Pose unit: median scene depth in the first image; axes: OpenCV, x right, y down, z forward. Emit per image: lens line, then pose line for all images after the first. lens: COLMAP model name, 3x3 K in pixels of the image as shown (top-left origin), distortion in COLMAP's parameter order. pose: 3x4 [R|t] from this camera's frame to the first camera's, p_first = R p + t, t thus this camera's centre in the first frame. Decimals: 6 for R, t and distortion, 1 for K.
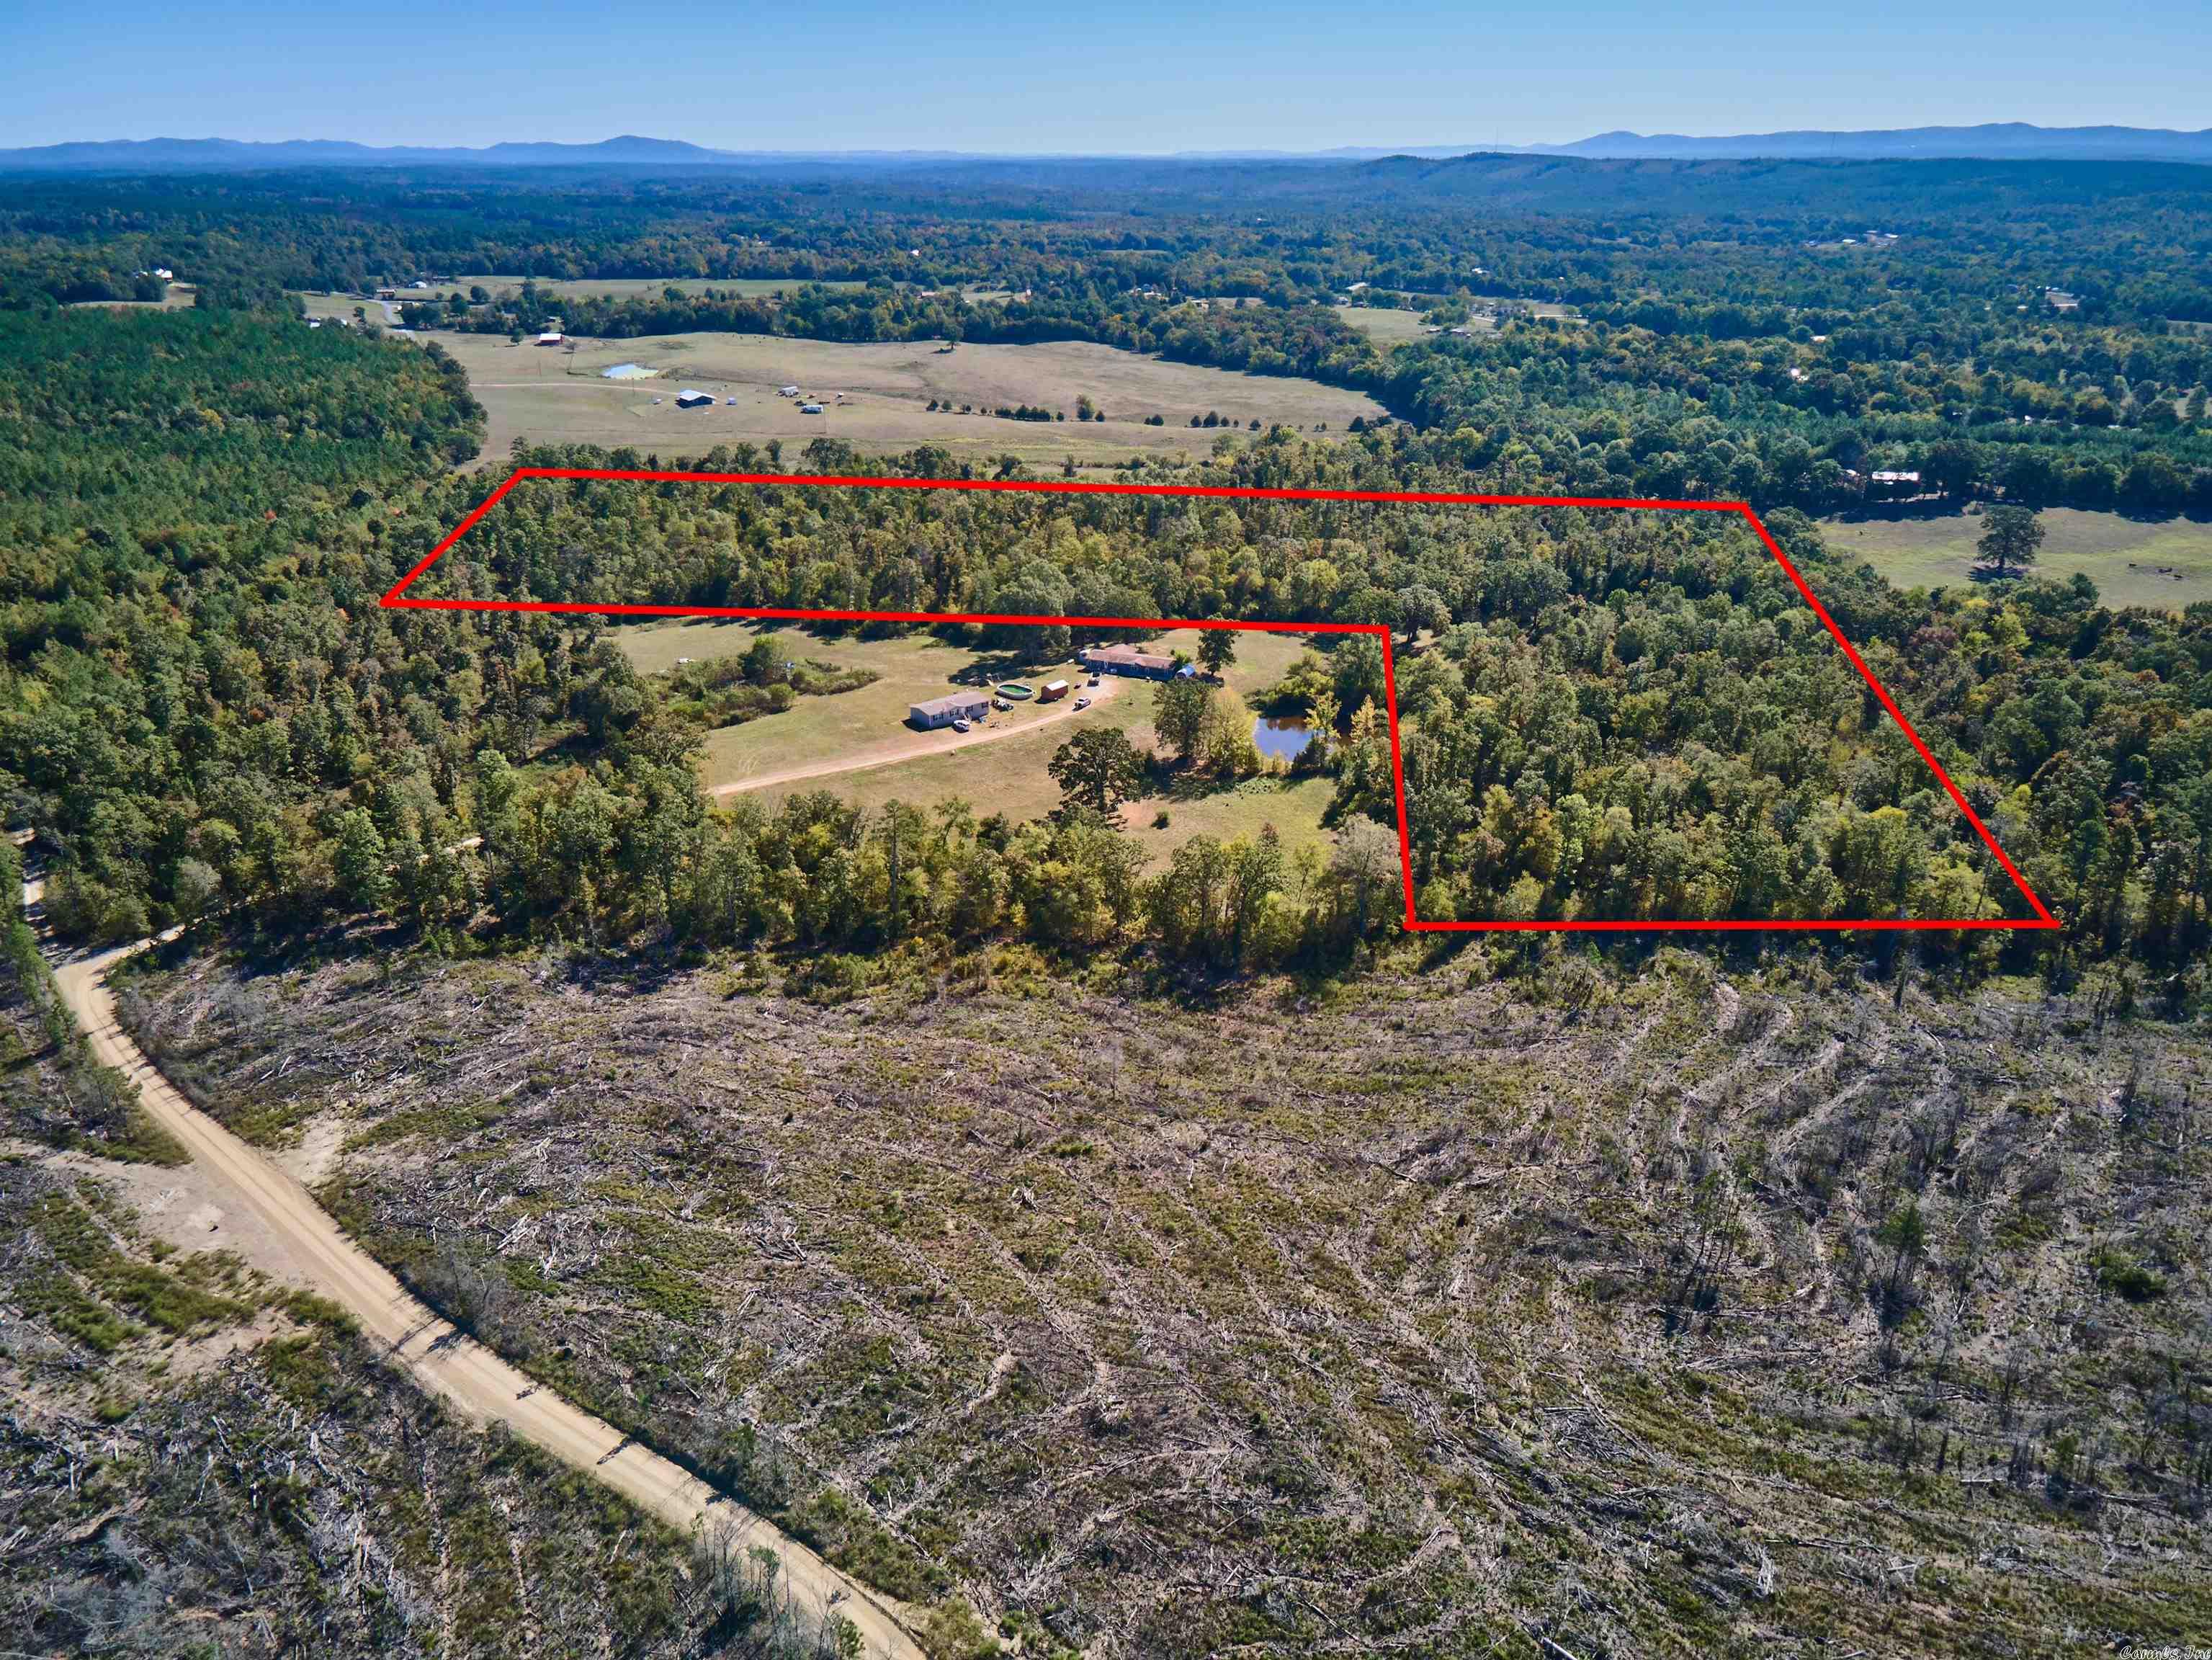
lens RADIAL K [[1616.5, 0, 1106.0], [0, 1616.5, 830.0], [0, 0, 1]] dist [0.003162, 0.058383]
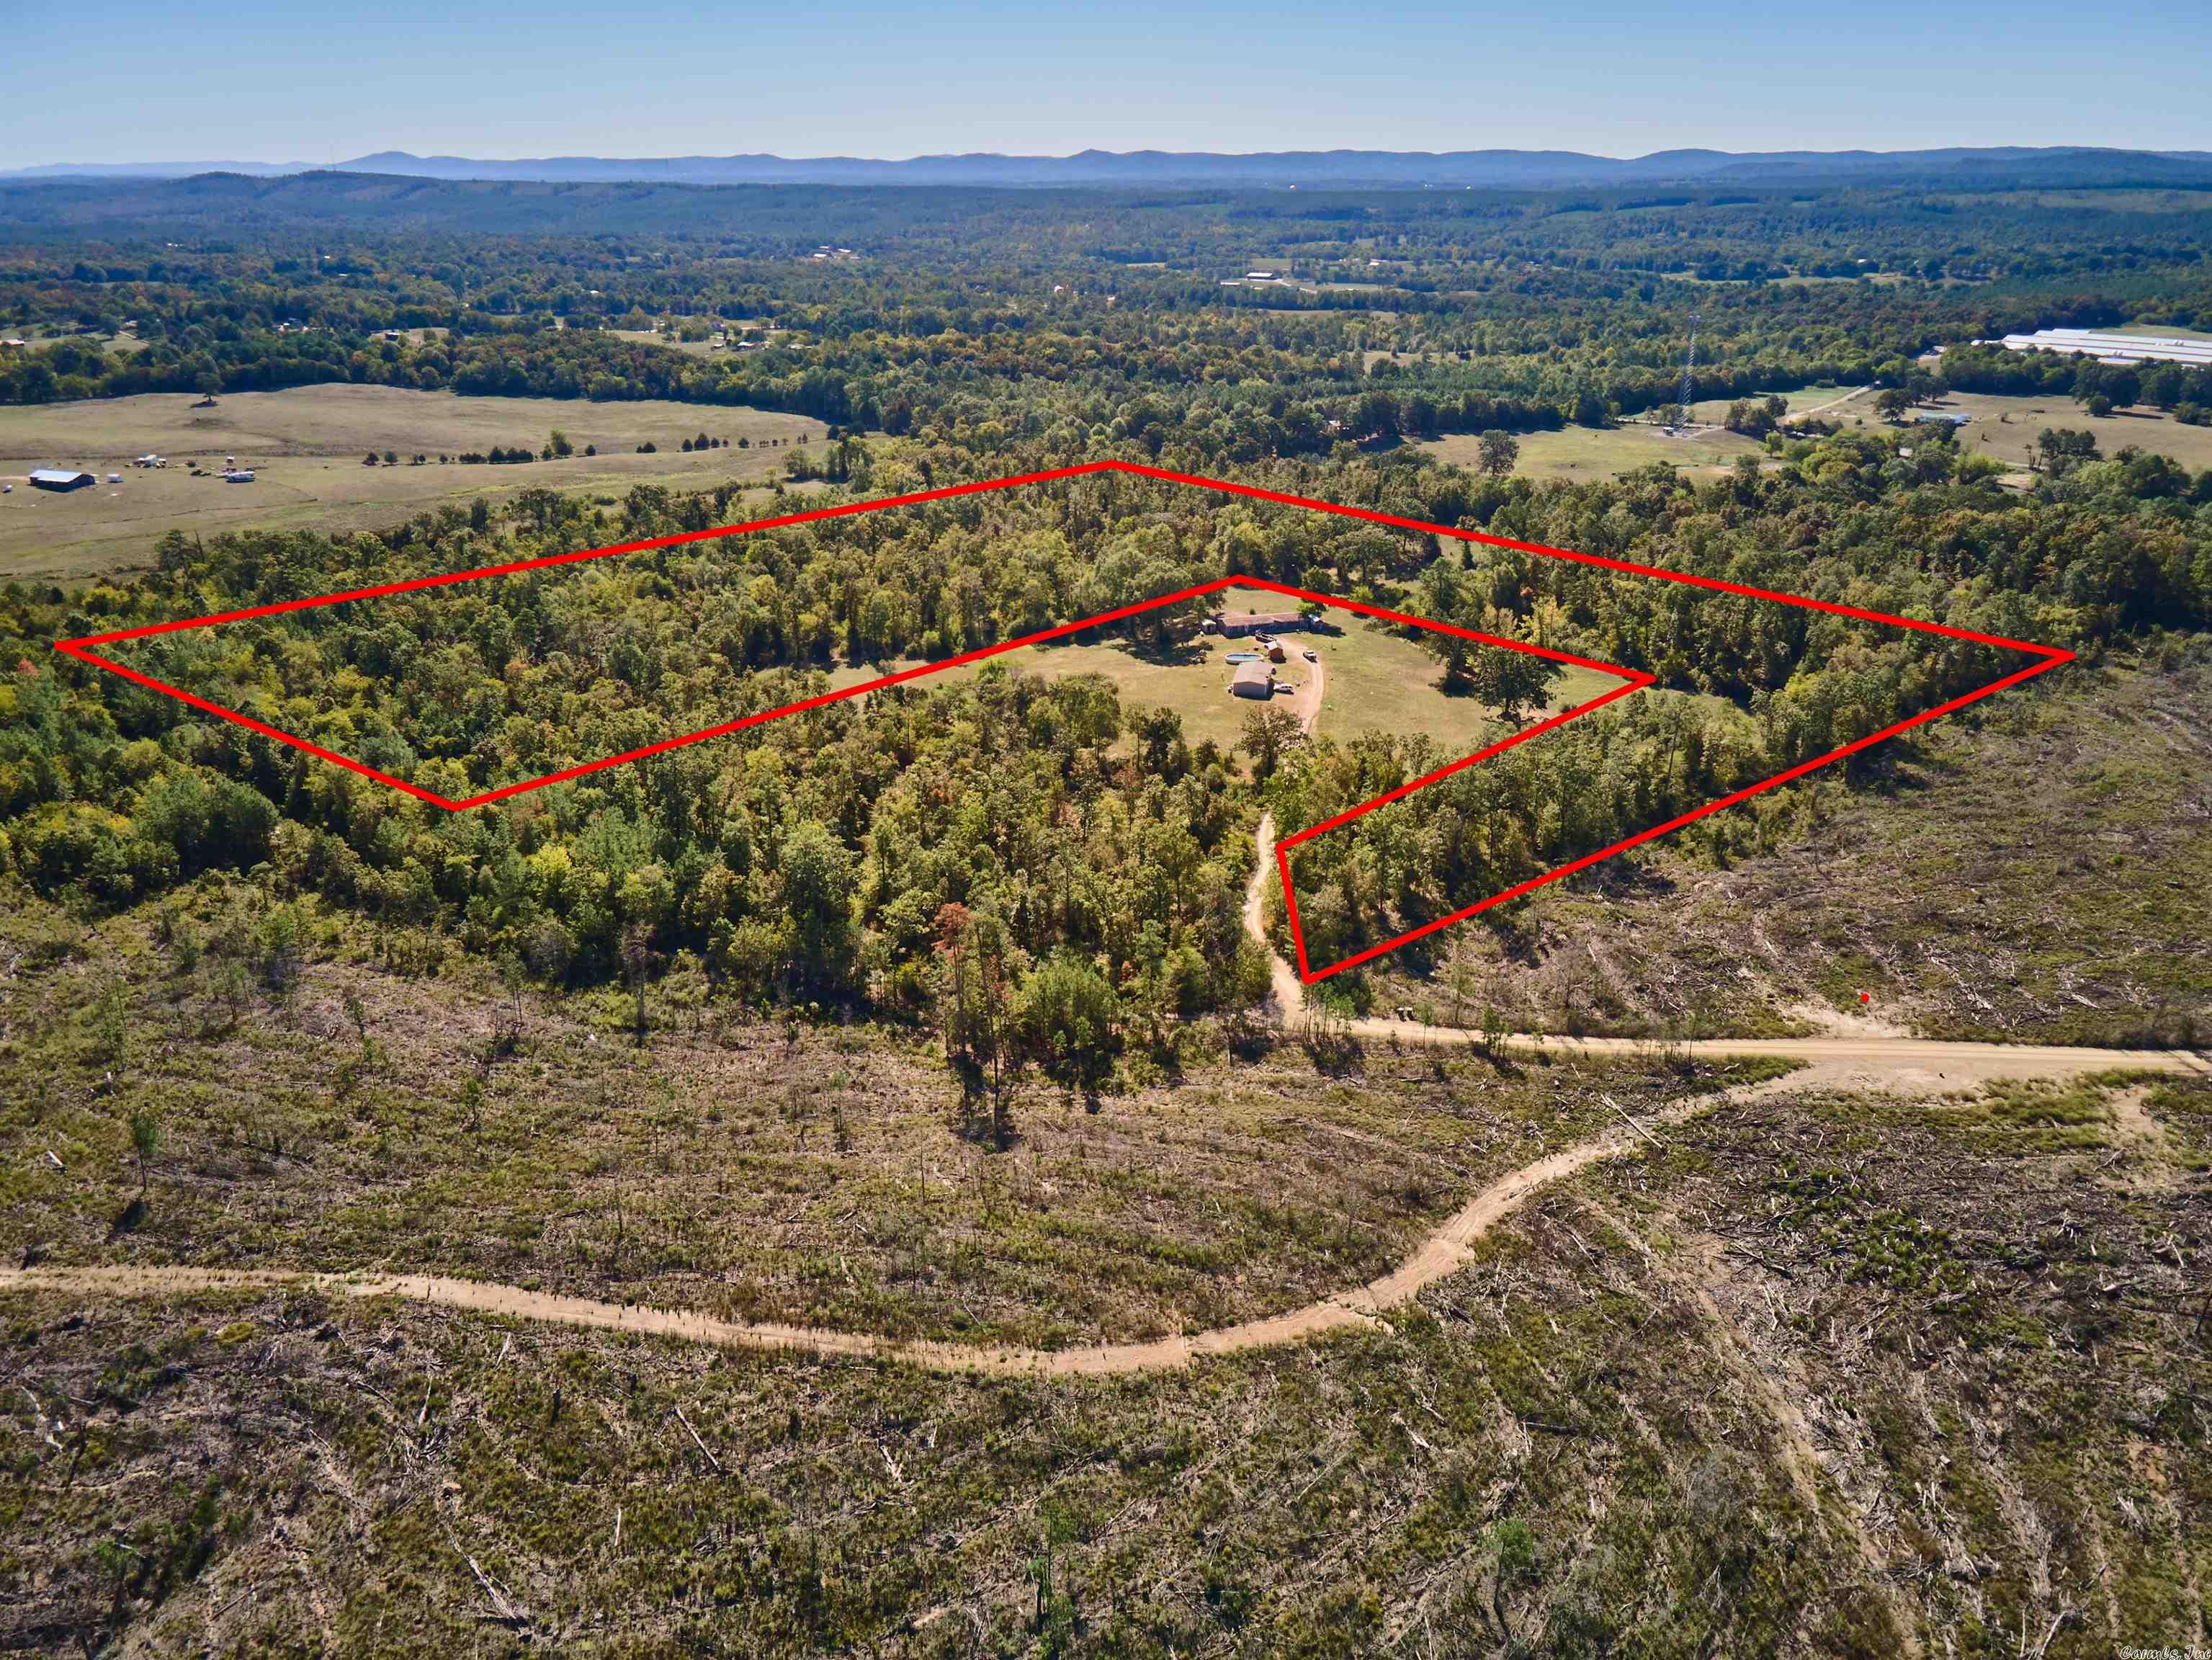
lens RADIAL K [[1616.5, 0, 1106.0], [0, 1616.5, 830.0], [0, 0, 1]] dist [0.003162, 0.058383]
pose [[0.772177, -0.241571, 0.587696, -0.371300], [0.248628, 0.966036, 0.070412, -0.034986], [-0.584745, 0.091747, 0.806012, 0.090109]]
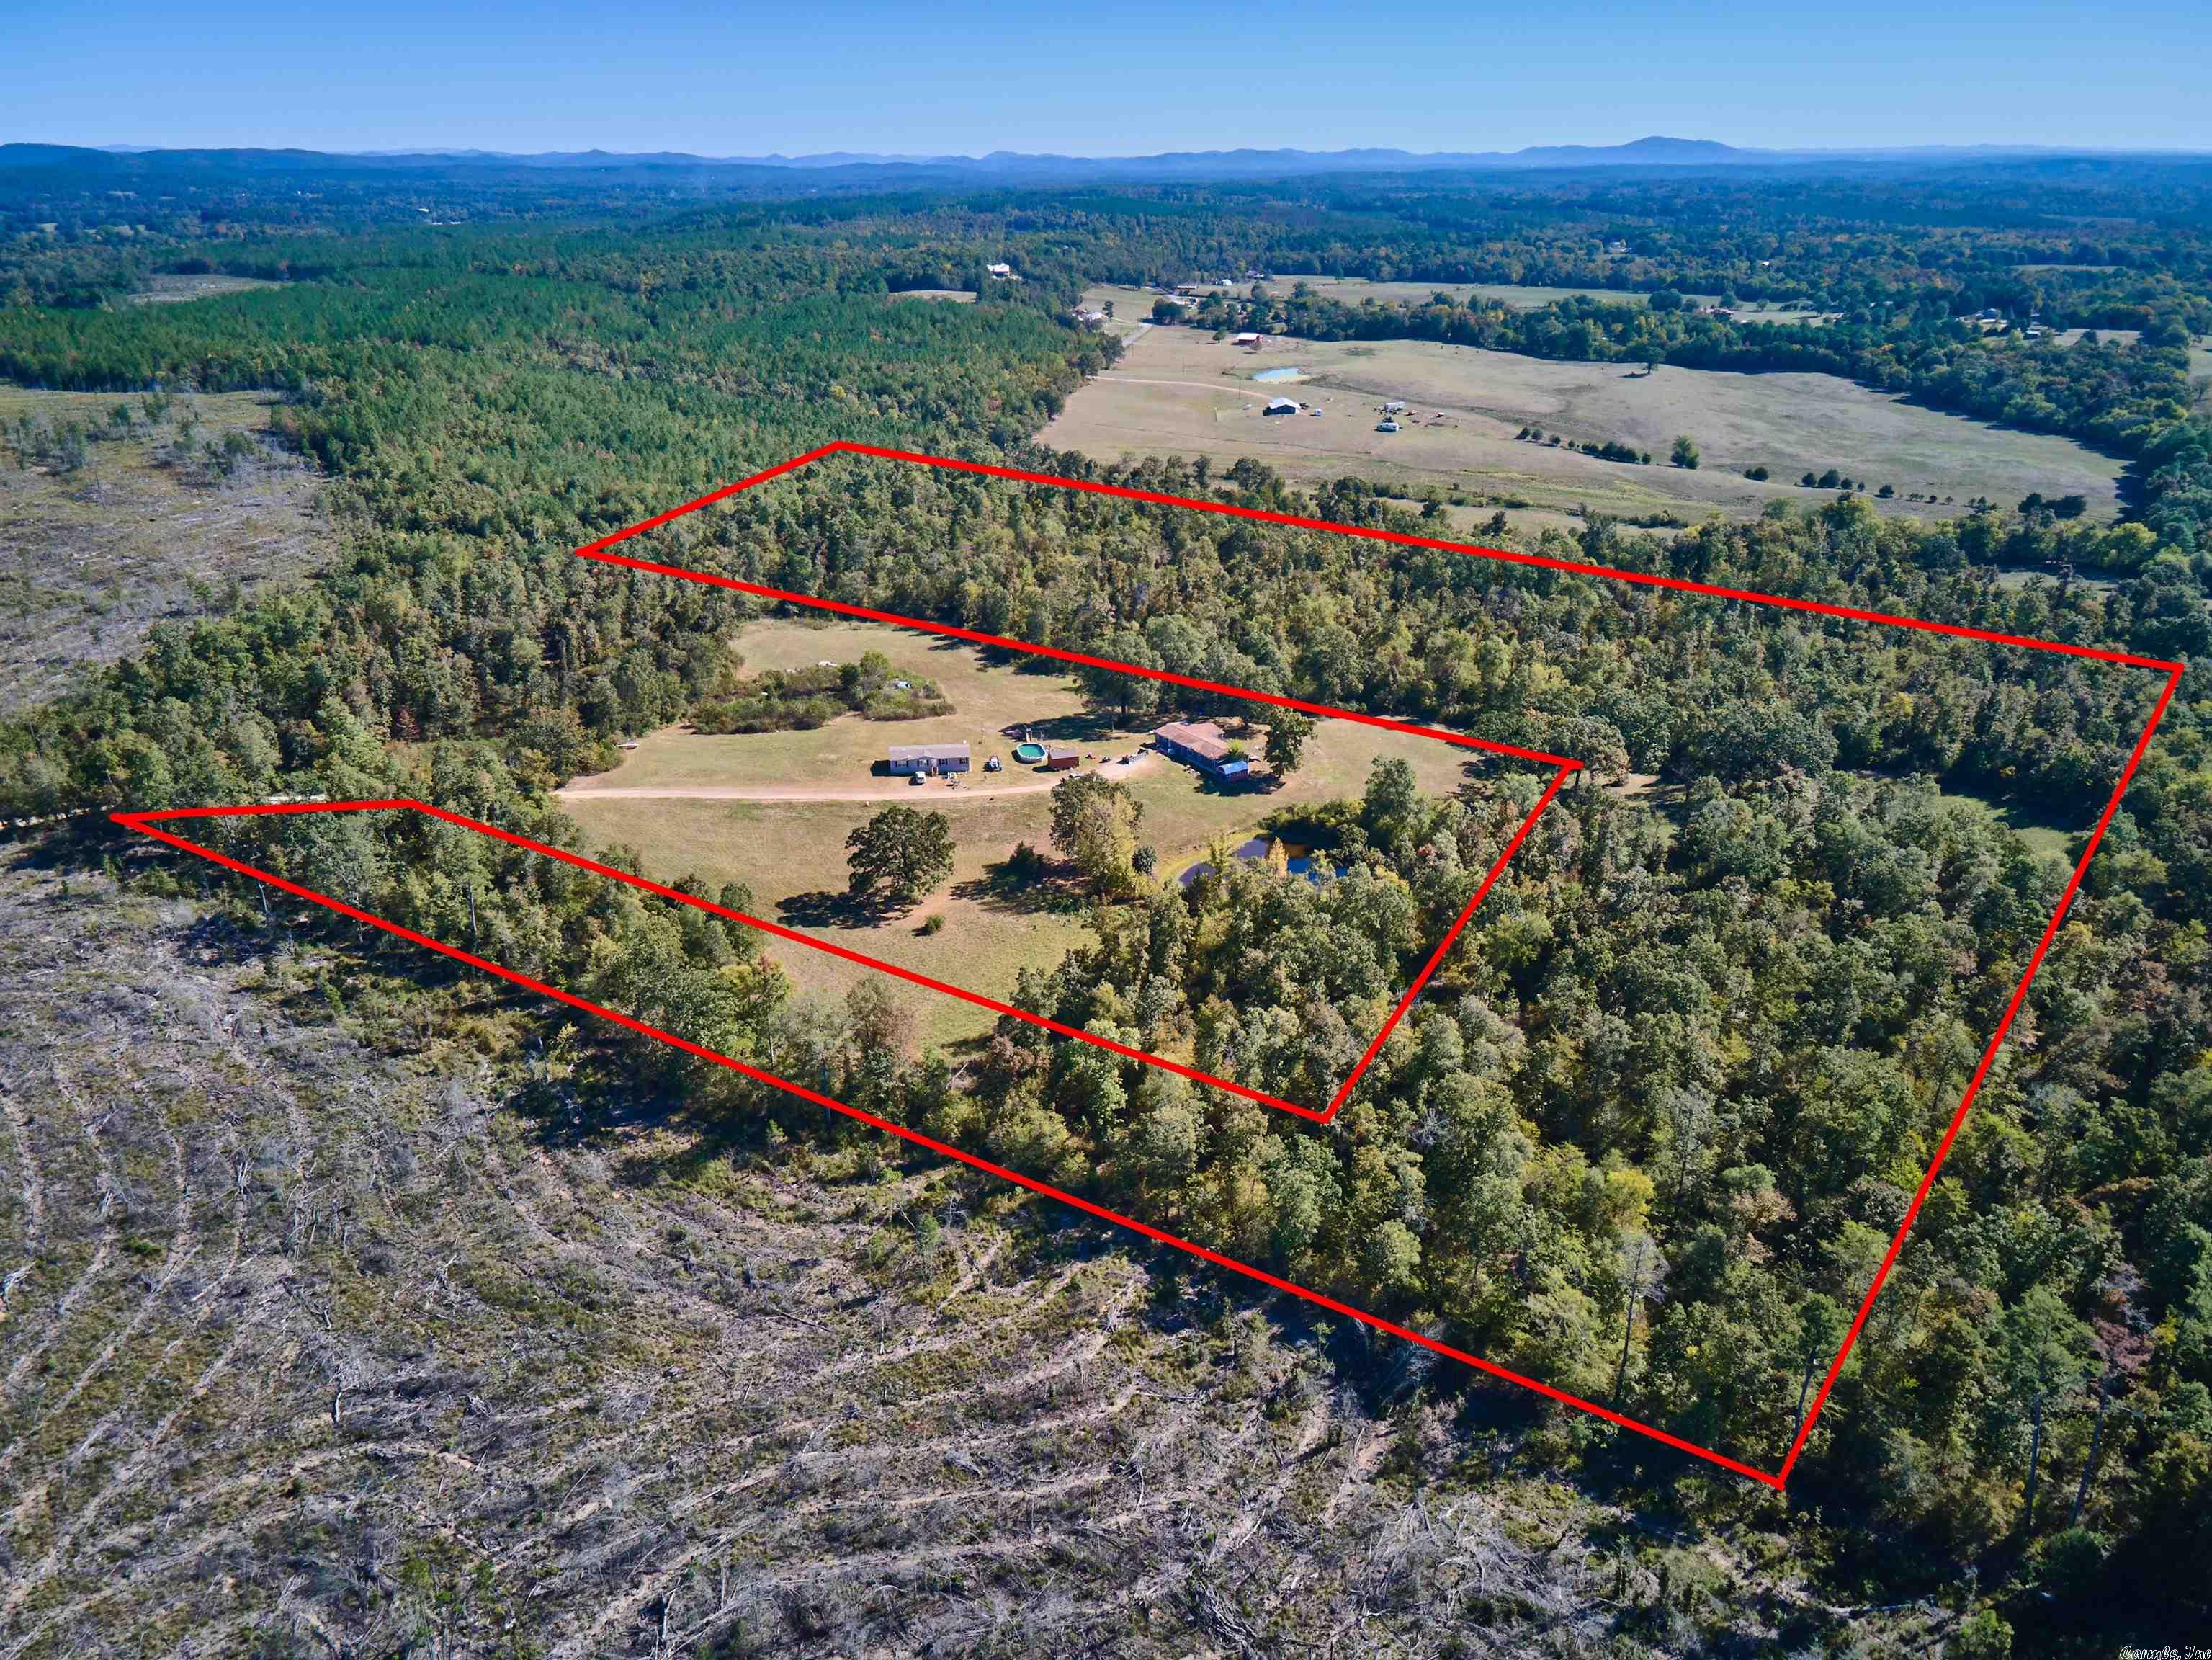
lens RADIAL K [[1616.5, 0, 1106.0], [0, 1616.5, 830.0], [0, 0, 1]] dist [0.003162, 0.058383]
pose [[0.839810, 0.209356, -0.500889, 0.204224], [-0.209781, 0.976128, 0.056264, -0.047715], [0.500711, 0.057826, 0.863681, 0.109570]]
